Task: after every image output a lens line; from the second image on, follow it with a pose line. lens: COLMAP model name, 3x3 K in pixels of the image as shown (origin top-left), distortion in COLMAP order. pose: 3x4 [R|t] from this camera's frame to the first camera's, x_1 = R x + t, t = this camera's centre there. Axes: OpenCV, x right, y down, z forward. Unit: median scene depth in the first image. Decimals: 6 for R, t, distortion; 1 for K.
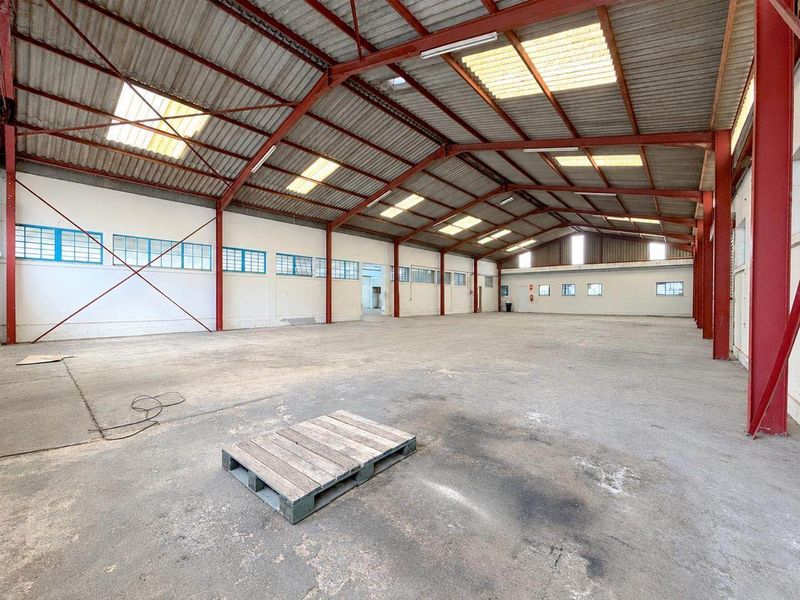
lens RADIAL K [[318.3, 0, 399.4], [0, 318.3, 301.6], [0, 0, 1]] dist [0.000723, 0.000060]
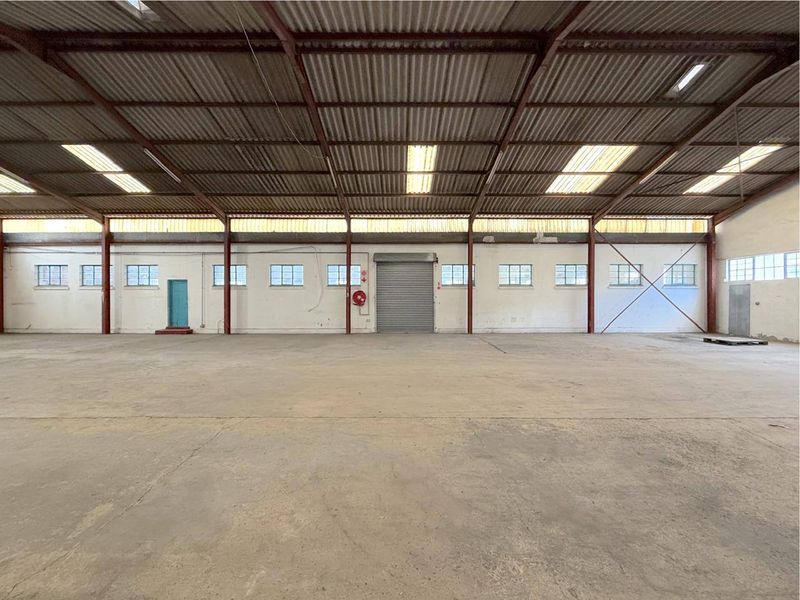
lens RADIAL K [[314.1, 0, 388.4], [0, 314.1, 281.4], [0, 0, 1]] dist [-0.000491, 0.000022]
pose [[0.664850, -0.051996, -0.745165, 0.123458], [-0.007517, 0.997058, -0.076280, -0.002440], [0.746939, 0.056316, 0.662503, 0.143630]]
